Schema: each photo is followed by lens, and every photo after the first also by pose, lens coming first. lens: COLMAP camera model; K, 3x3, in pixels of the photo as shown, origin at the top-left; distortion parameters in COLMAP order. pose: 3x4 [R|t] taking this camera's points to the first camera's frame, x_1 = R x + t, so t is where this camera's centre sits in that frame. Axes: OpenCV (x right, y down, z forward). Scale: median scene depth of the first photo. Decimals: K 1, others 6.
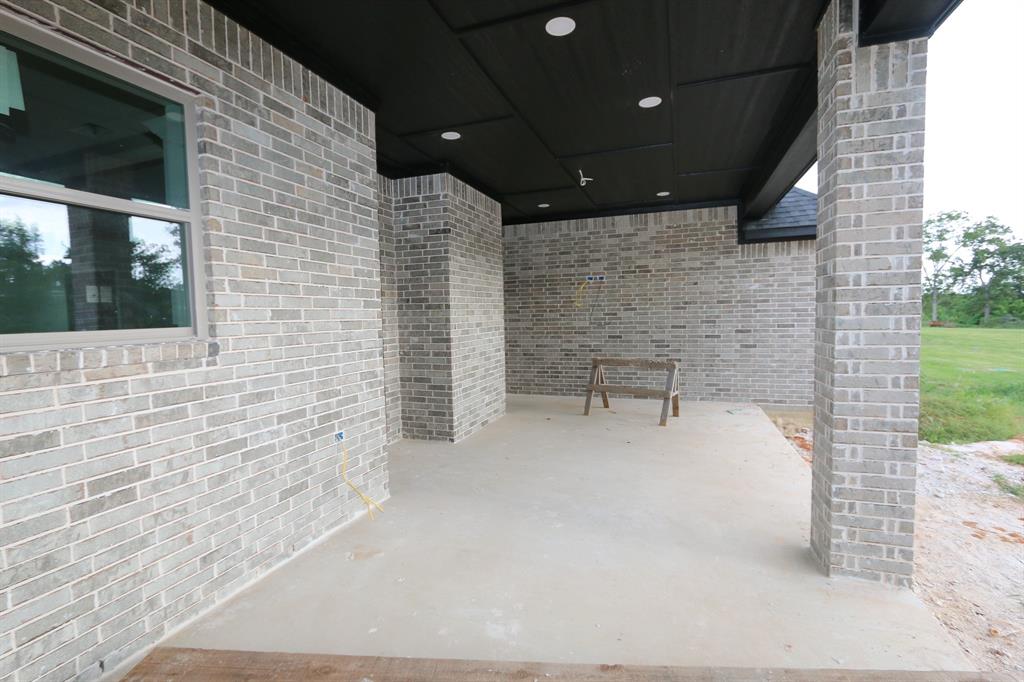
lens RADIAL K [[473.8, 0, 511.2], [0, 473.8, 342.6], [0, 0, 1]] dist [-0.017132, 0.001404]
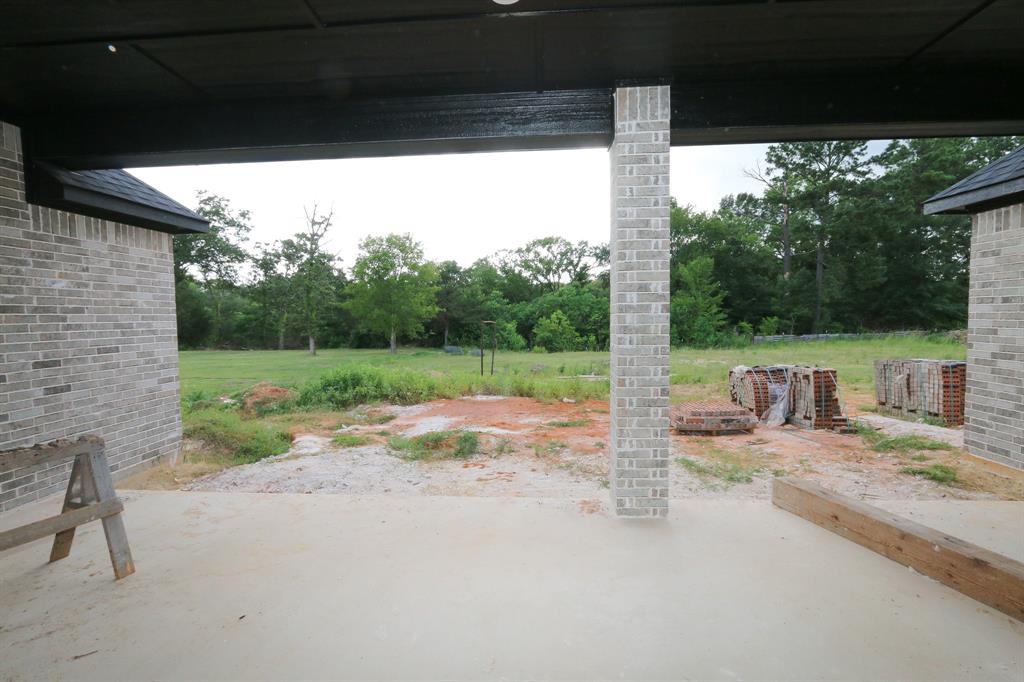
lens RADIAL K [[473.8, 0, 510.2], [0, 473.8, 343.6], [0, 0, 1]] dist [-0.017132, 0.001404]
pose [[-0.277297, -0.028949, 0.960348, -0.180967], [0.072625, 0.996055, 0.050995, -0.036909], [-0.958035, 0.083886, -0.274101, 0.639900]]
